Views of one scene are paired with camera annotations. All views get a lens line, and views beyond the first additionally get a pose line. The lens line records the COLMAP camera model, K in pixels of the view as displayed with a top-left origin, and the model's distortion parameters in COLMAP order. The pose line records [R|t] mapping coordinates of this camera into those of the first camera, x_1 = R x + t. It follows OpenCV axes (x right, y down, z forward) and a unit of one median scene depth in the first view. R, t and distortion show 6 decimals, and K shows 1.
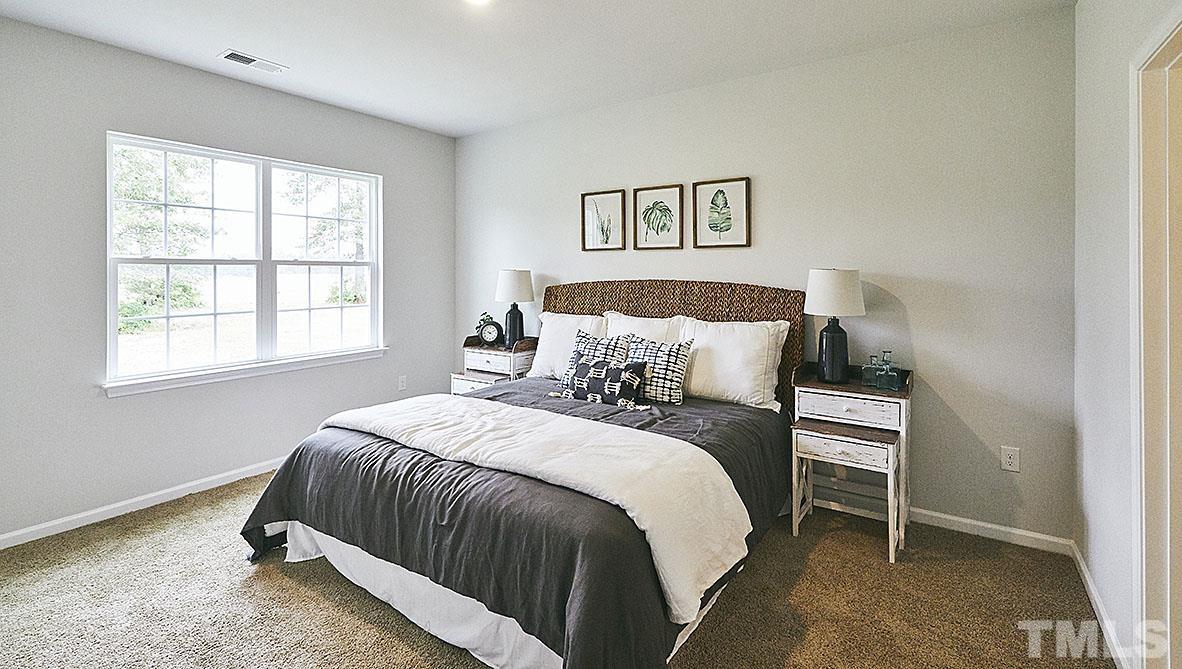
lens RADIAL K [[530.4, 0, 605.8], [0, 530.4, 272.2], [0, 0, 1]] dist [0.003139, -0.000727]
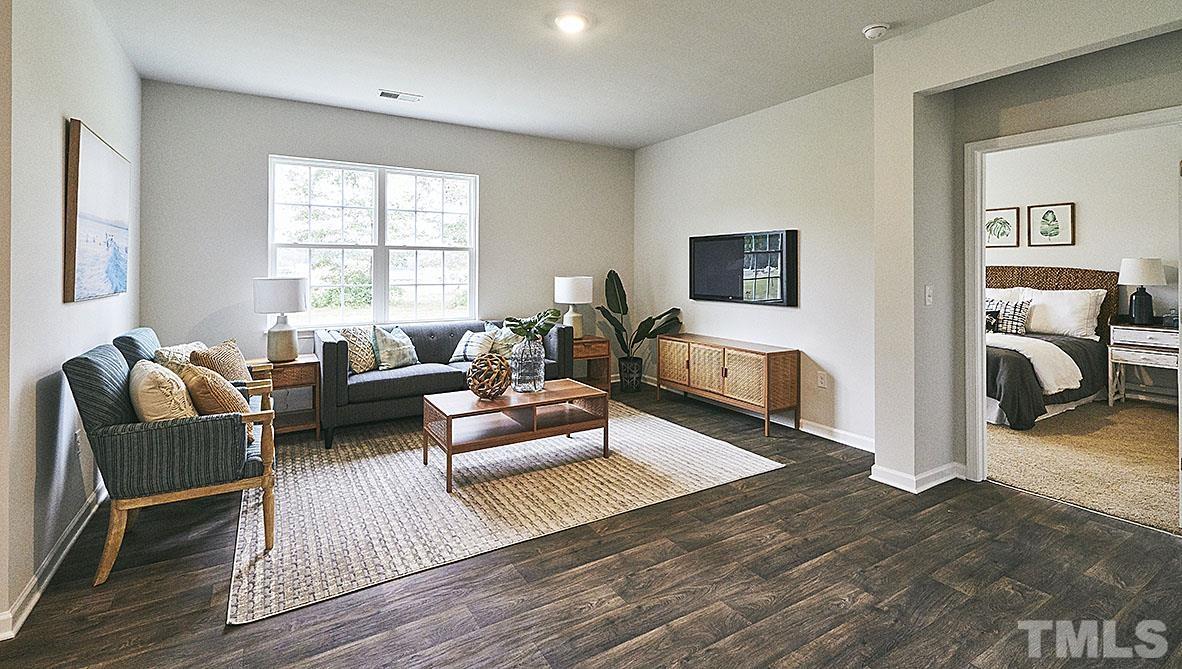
lens RADIAL K [[530.4, 0, 574.8], [0, 530.4, 265.0], [0, 0, 1]] dist [0.003139, -0.000727]
pose [[0.897498, 0.002855, -0.441009, -0.423226], [-0.004418, 0.999987, -0.002517, 0.025813], [0.440996, 0.004208, 0.897499, -1.254536]]
